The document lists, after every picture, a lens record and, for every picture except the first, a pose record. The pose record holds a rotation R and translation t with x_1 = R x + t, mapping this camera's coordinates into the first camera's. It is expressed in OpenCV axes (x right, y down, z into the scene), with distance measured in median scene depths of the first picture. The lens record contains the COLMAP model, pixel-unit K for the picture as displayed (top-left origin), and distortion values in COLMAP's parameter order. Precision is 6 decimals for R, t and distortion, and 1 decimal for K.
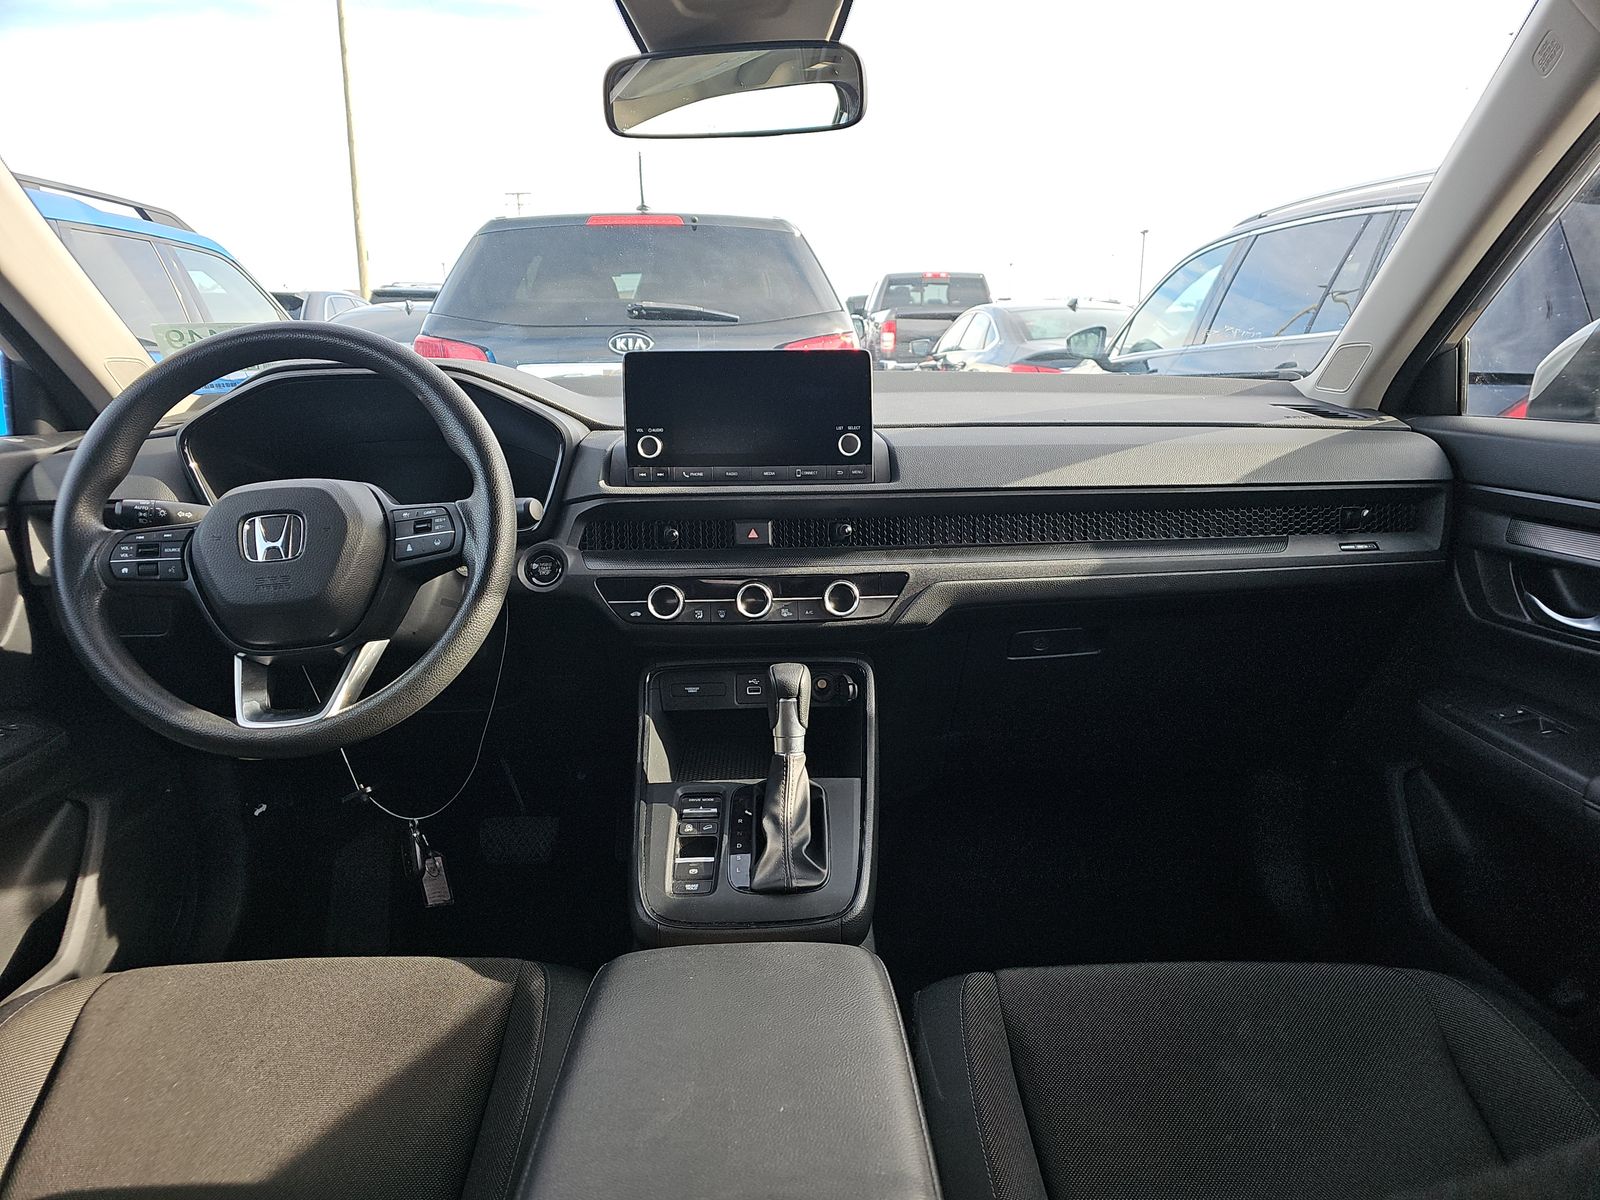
lens RADIAL K [[995.7, 0, 800.0], [0, 995.7, 600.0], [0, 0, 1]] dist [0.033461, -0.002078]
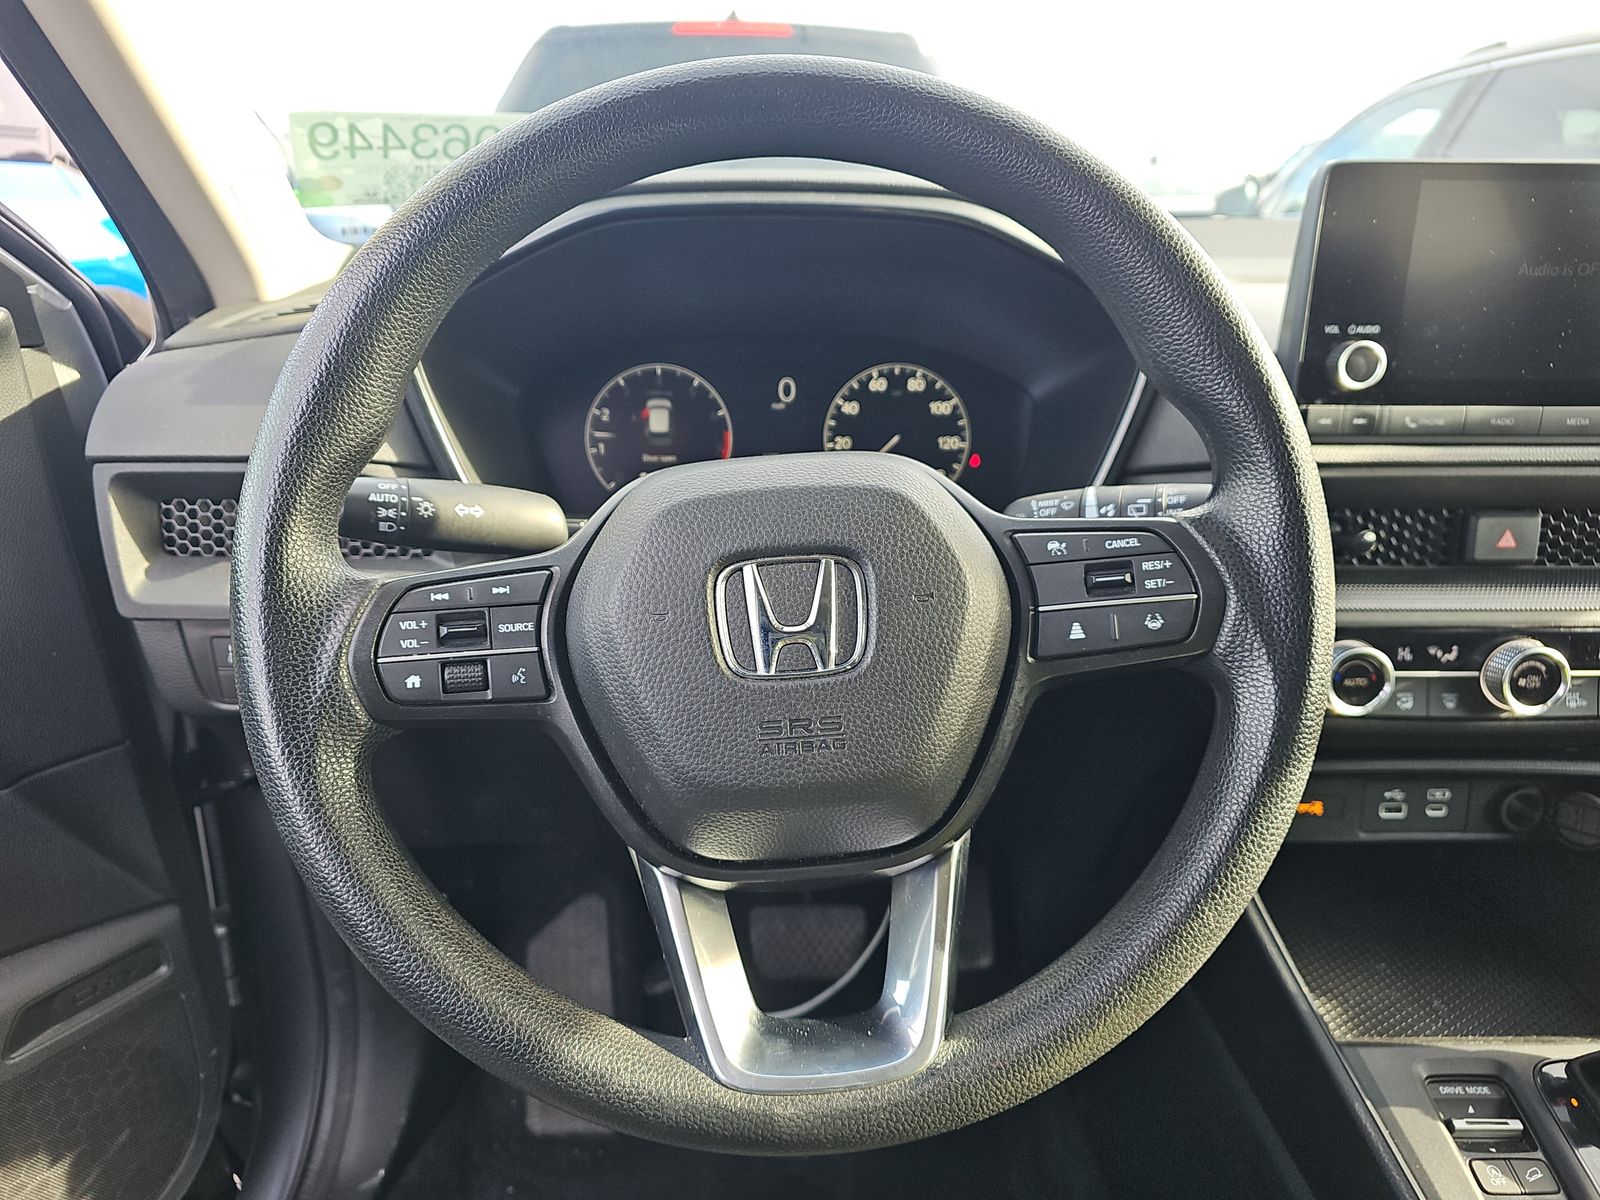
lens RADIAL K [[995.7, 0, 800.0], [0, 995.7, 600.0], [0, 0, 1]] dist [0.033461, -0.002078]
pose [[0.999798, 0.016546, 0.011408, -0.511580], [-0.017803, 0.992526, 0.120725, -0.112965], [-0.009325, -0.120904, 0.992620, 0.593311]]
